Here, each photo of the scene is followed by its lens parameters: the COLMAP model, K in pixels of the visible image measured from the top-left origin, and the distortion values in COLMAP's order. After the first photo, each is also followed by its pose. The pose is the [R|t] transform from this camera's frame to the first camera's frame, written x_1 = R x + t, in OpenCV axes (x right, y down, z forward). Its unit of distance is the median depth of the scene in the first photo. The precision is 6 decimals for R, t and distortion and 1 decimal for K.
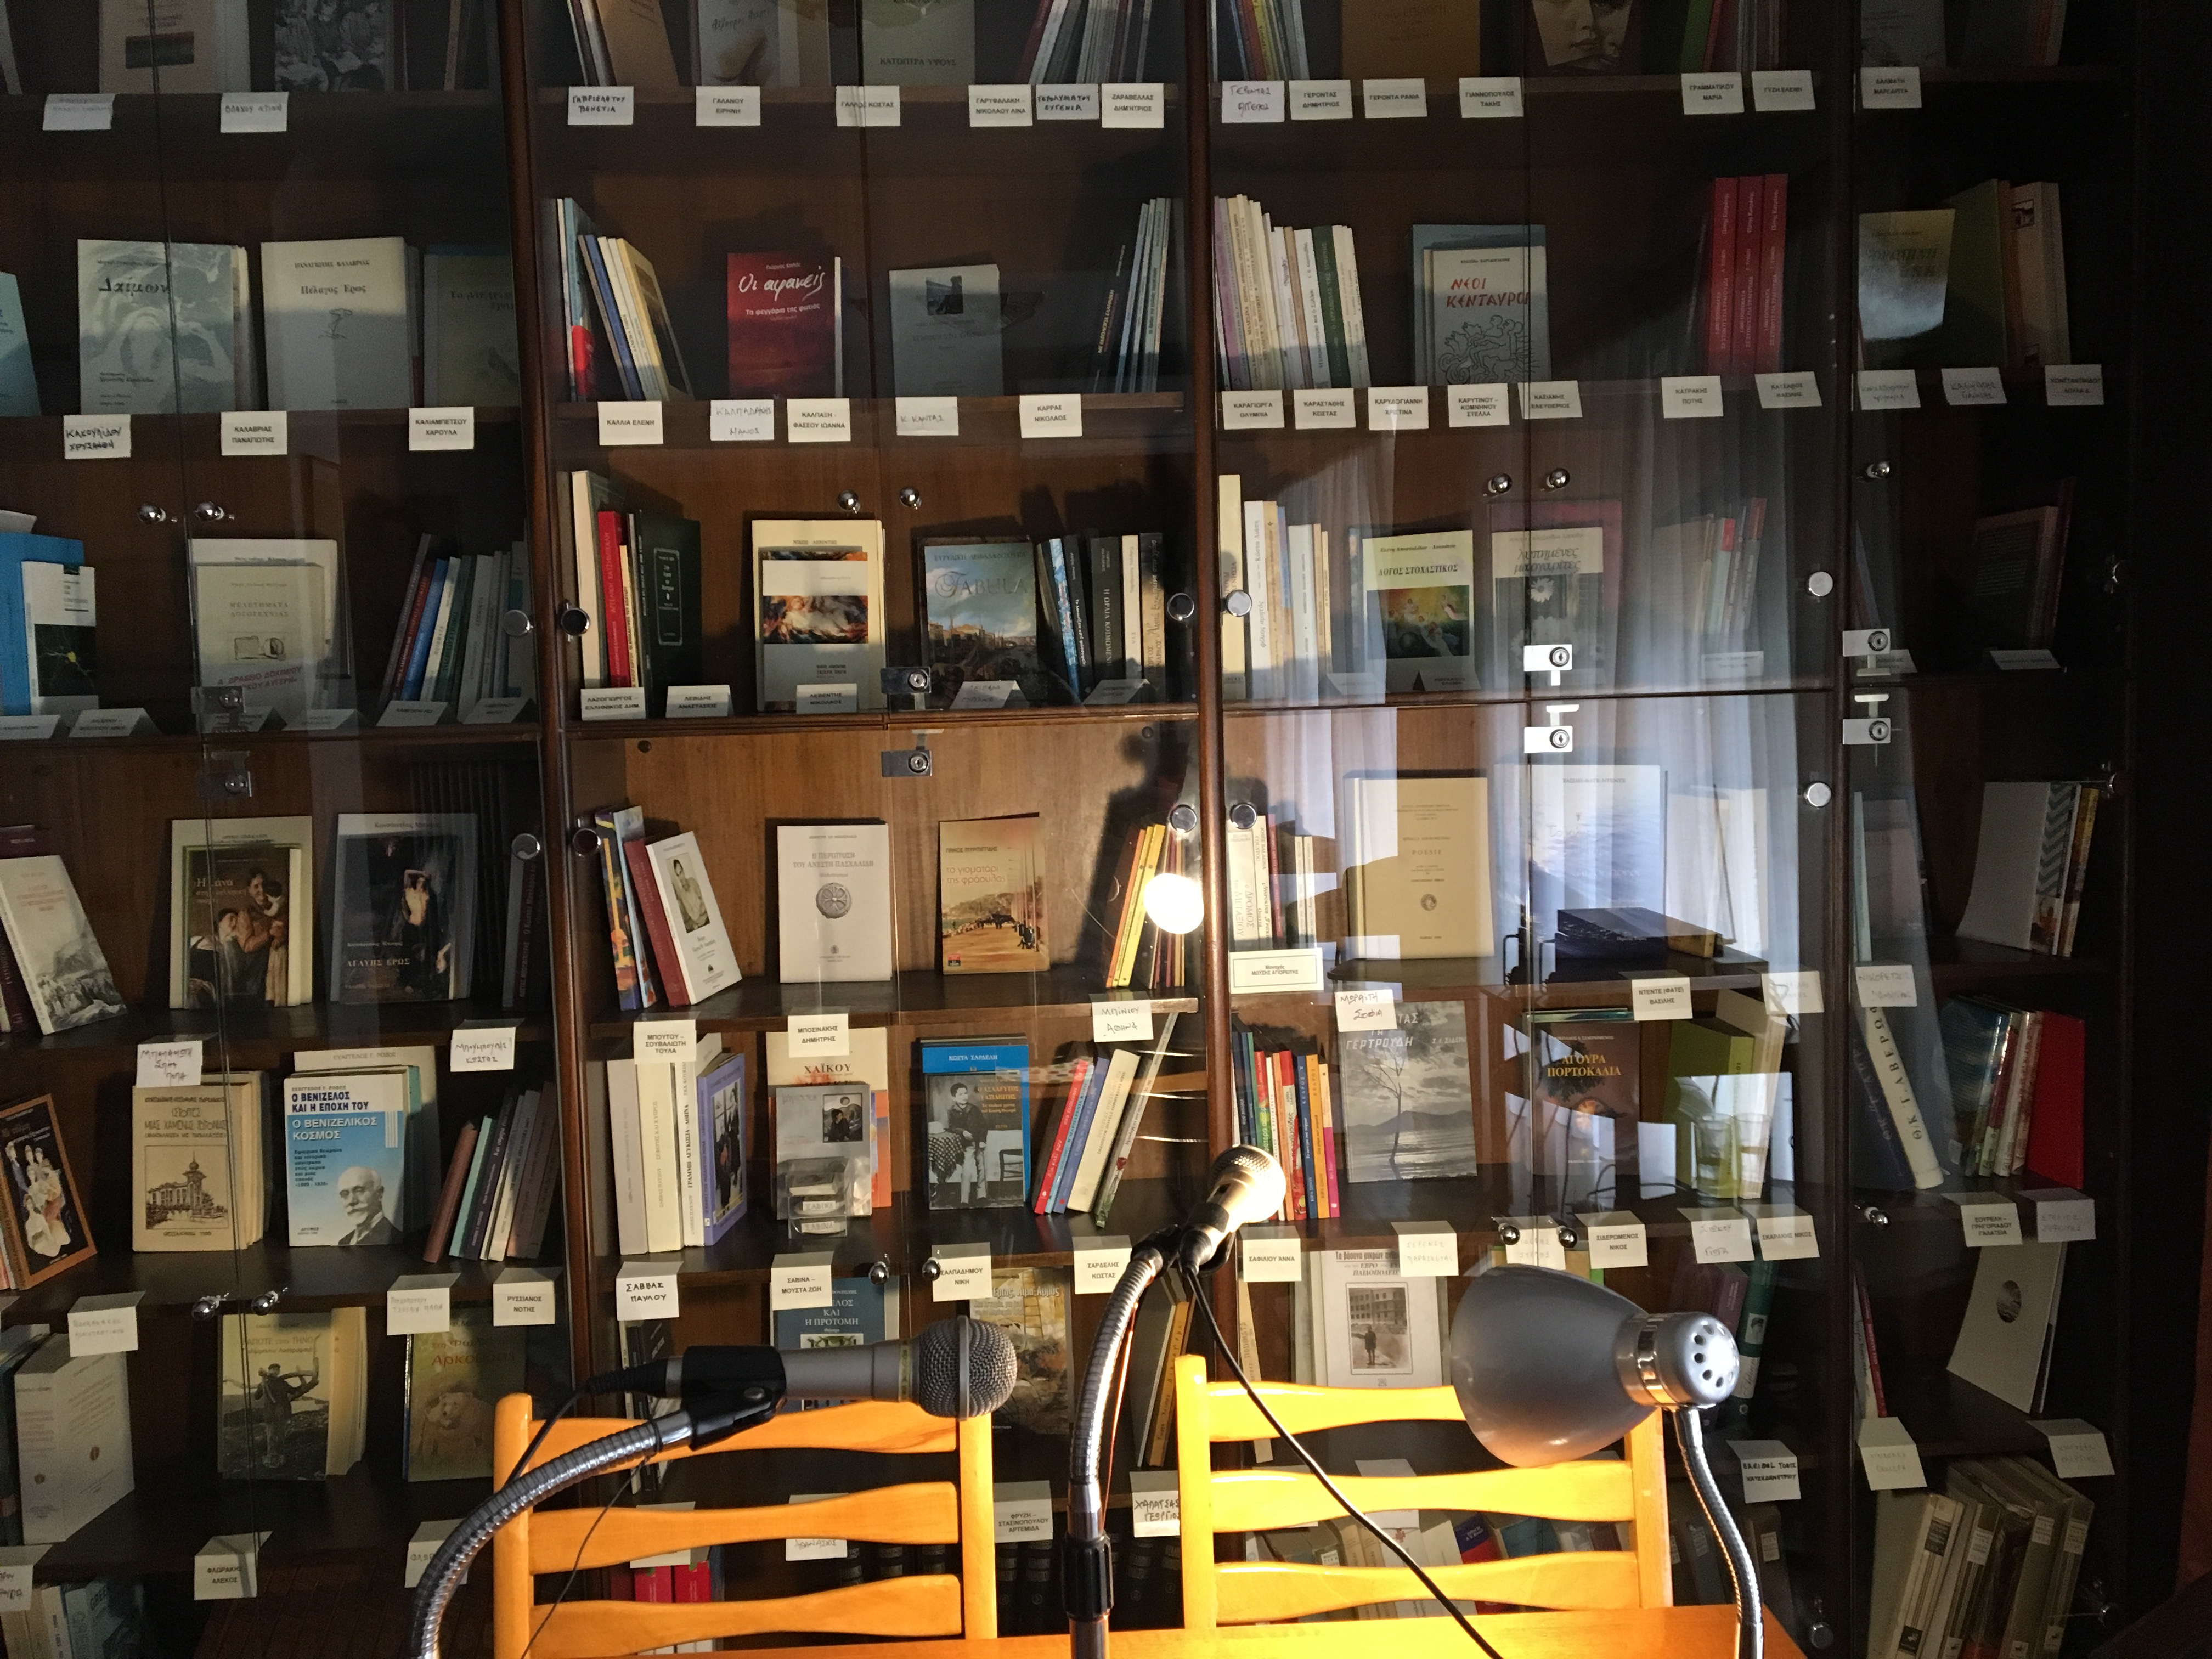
lens RADIAL K [[1874.4, 0, 1115.7], [0, 1874.4, 826.7], [0, 0, 1]] dist [0.102584, -0.166066]
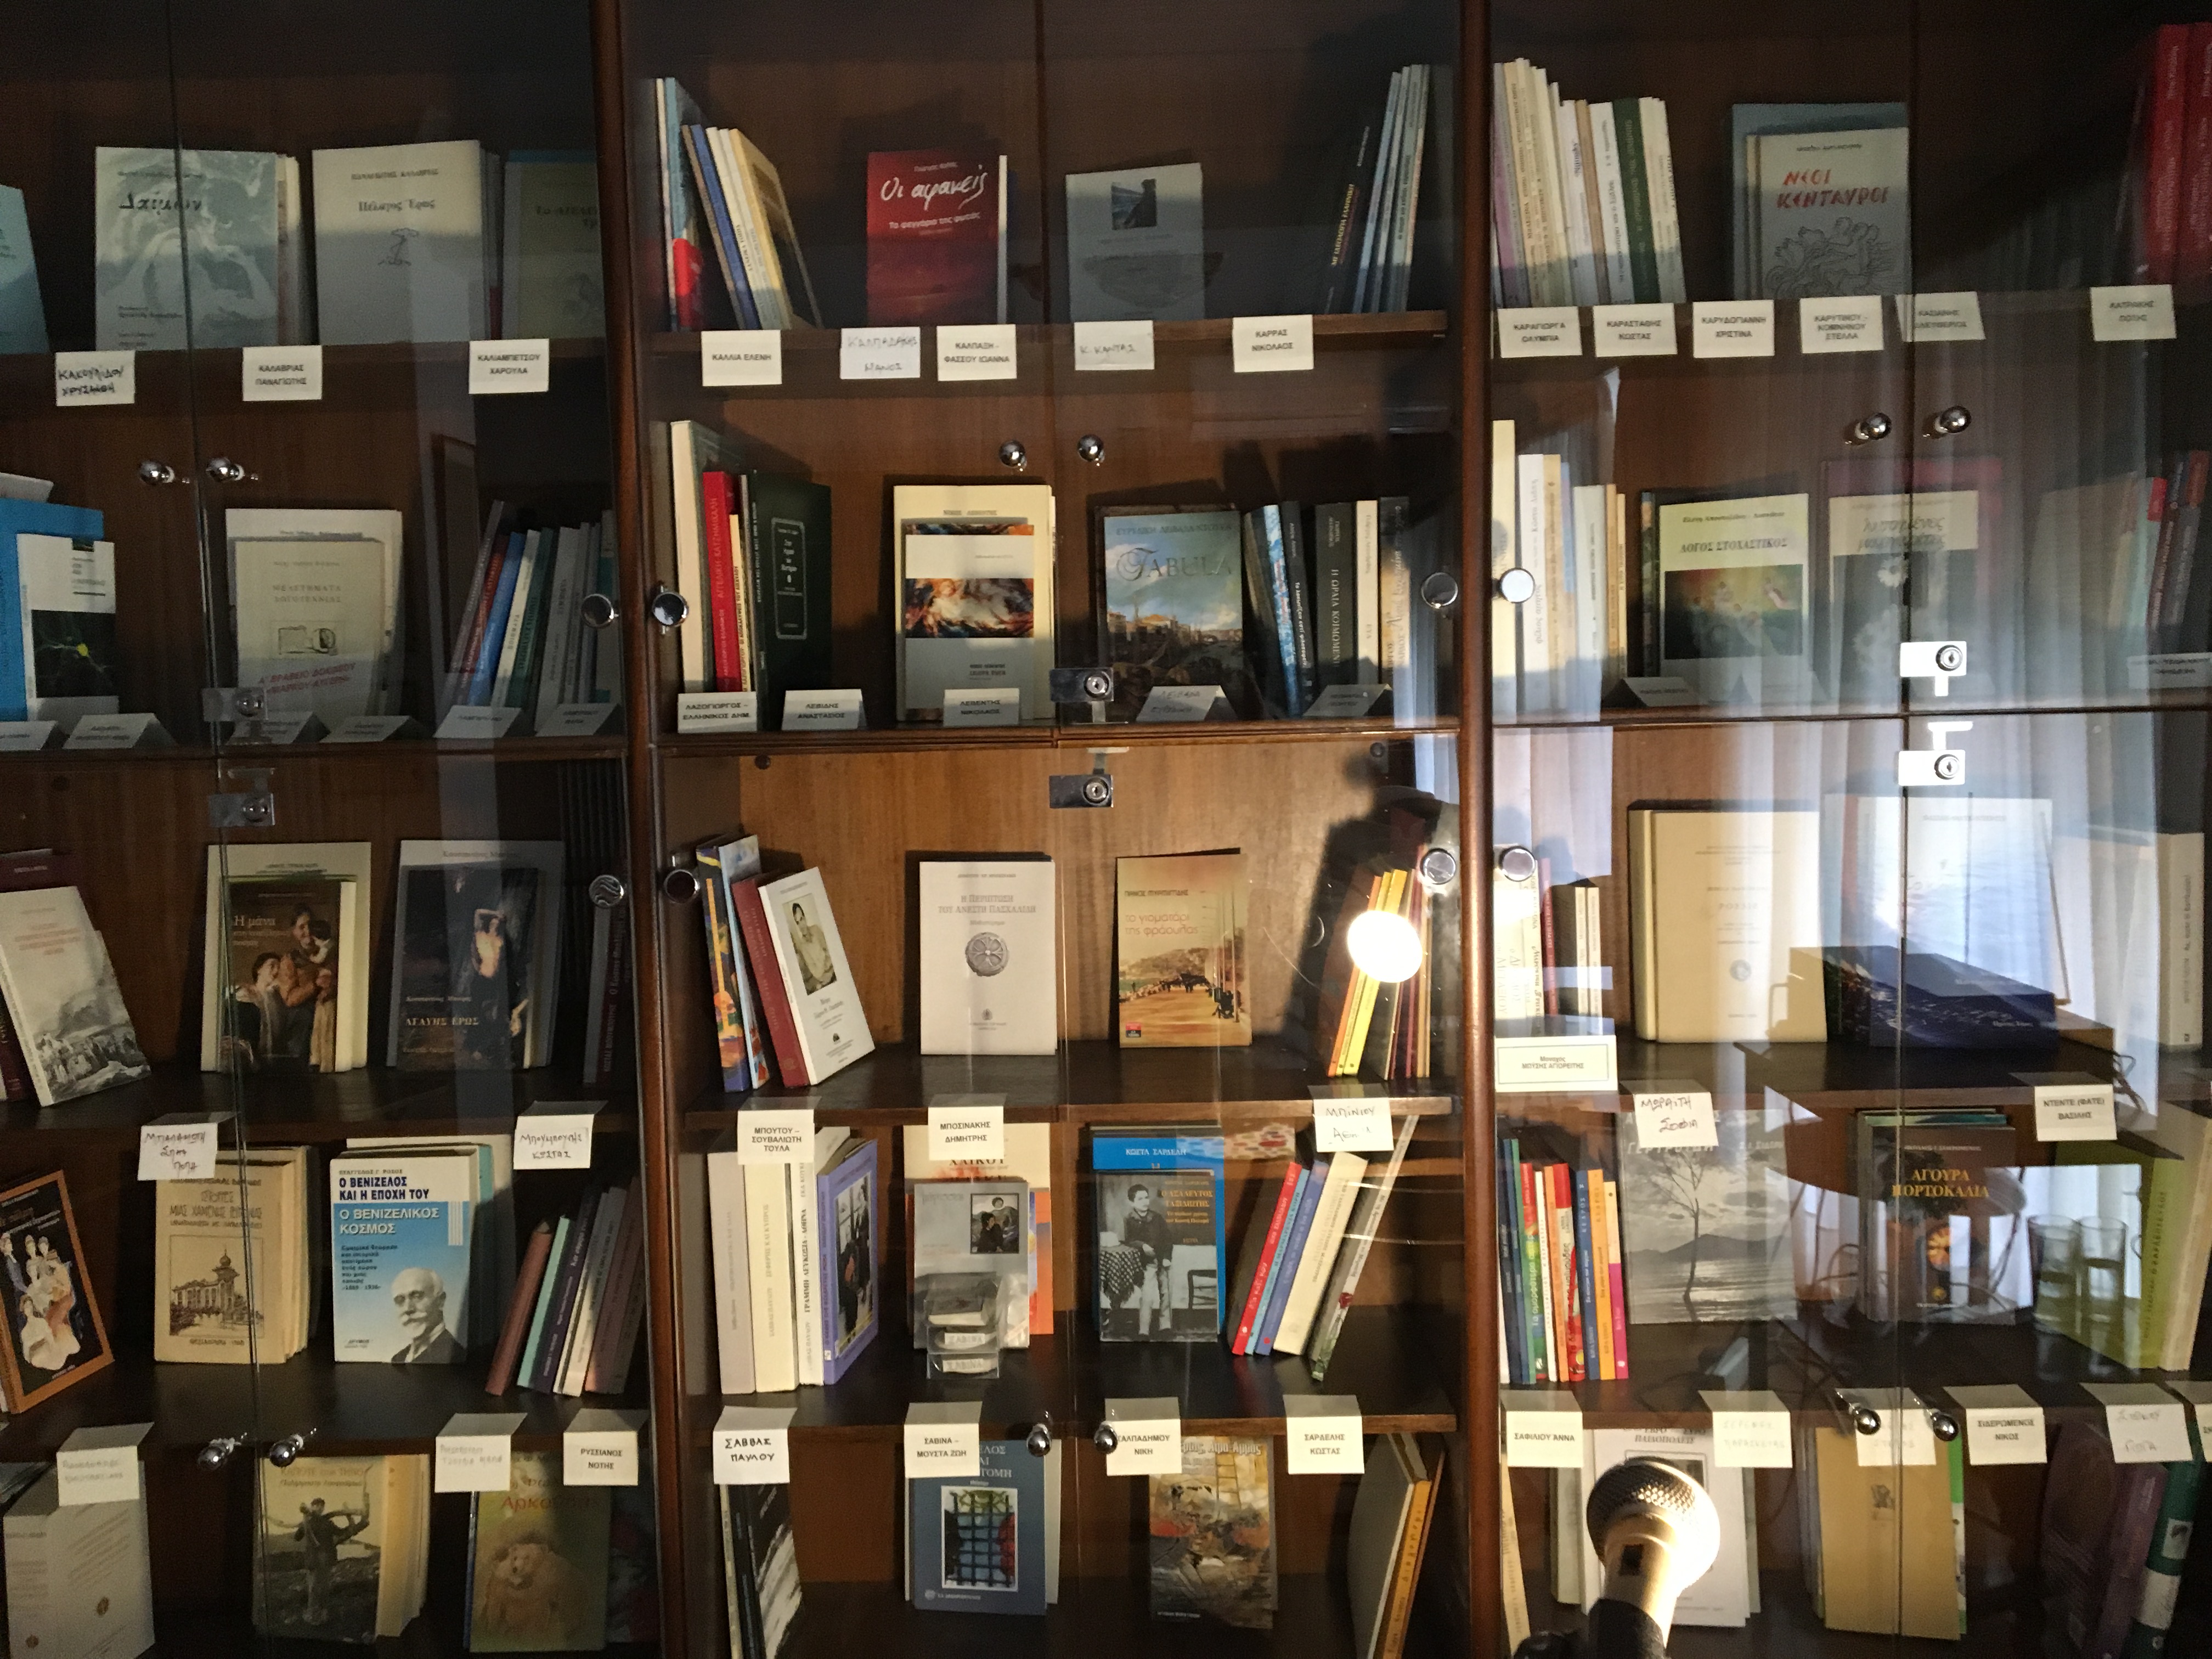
lens RADIAL K [[1874.4, 0, 1115.7], [0, 1874.4, 826.7], [0, 0, 1]] dist [0.102584, -0.166066]
pose [[0.996660, 0.012467, -0.080710, -0.031655], [-0.012270, 0.999920, 0.002945, -0.020014], [0.080740, -0.001945, 0.996733, 0.207730]]
